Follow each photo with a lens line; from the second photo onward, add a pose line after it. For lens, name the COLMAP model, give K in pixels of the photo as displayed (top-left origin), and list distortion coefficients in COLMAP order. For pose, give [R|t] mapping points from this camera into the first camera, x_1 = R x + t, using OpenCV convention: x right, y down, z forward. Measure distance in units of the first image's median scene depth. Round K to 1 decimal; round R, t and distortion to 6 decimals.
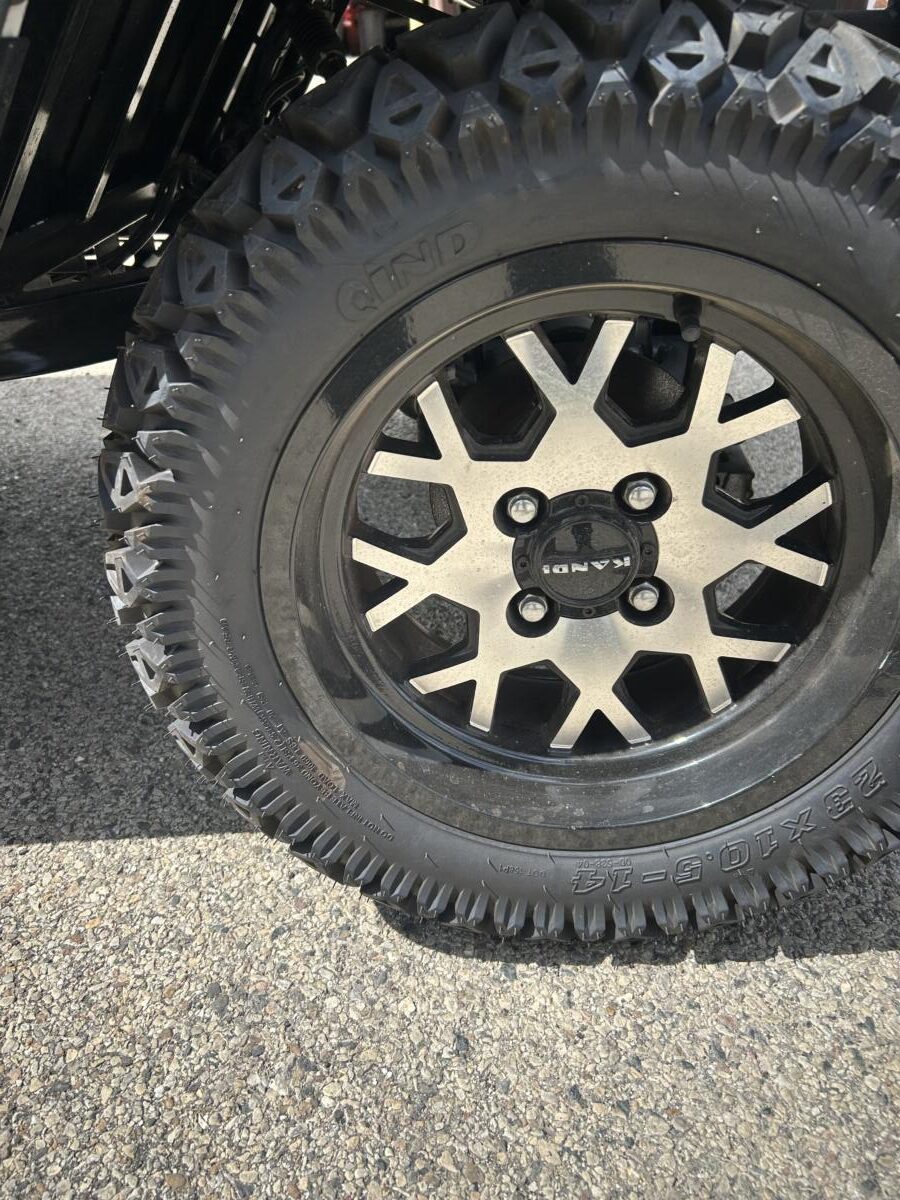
lens RADIAL K [[904.4, 0, 444.0], [0, 904.4, 600.9], [0, 0, 1]] dist [0.055235, -0.063846]
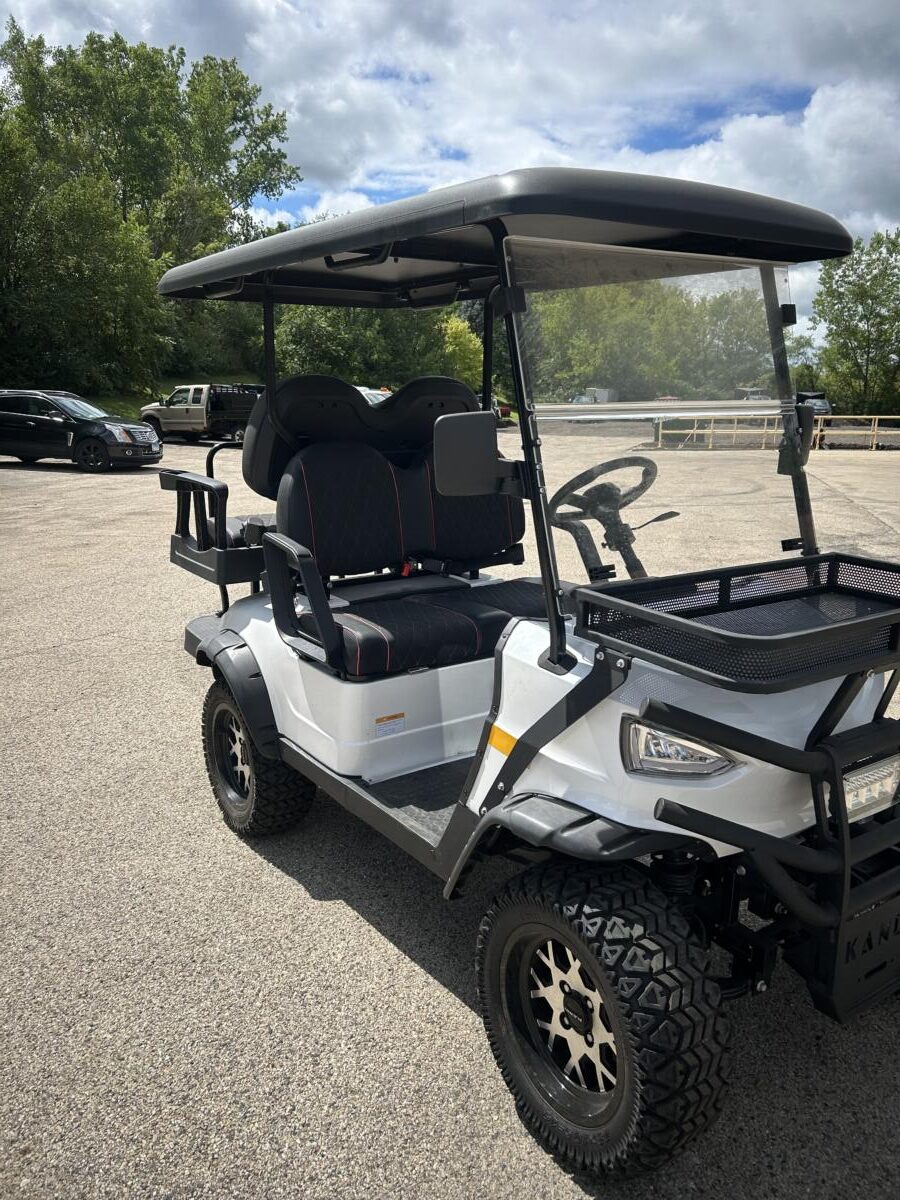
lens RADIAL K [[897.1, 0, 450.0], [0, 897.1, 600.0], [0, 0, 1]] dist [0.013466, -0.013610]
pose [[0.578080, 0.229087, -0.783162, 1.974621], [-0.454001, 0.887804, -0.075419, -0.866731], [0.678017, 0.399154, 0.617227, -1.797871]]
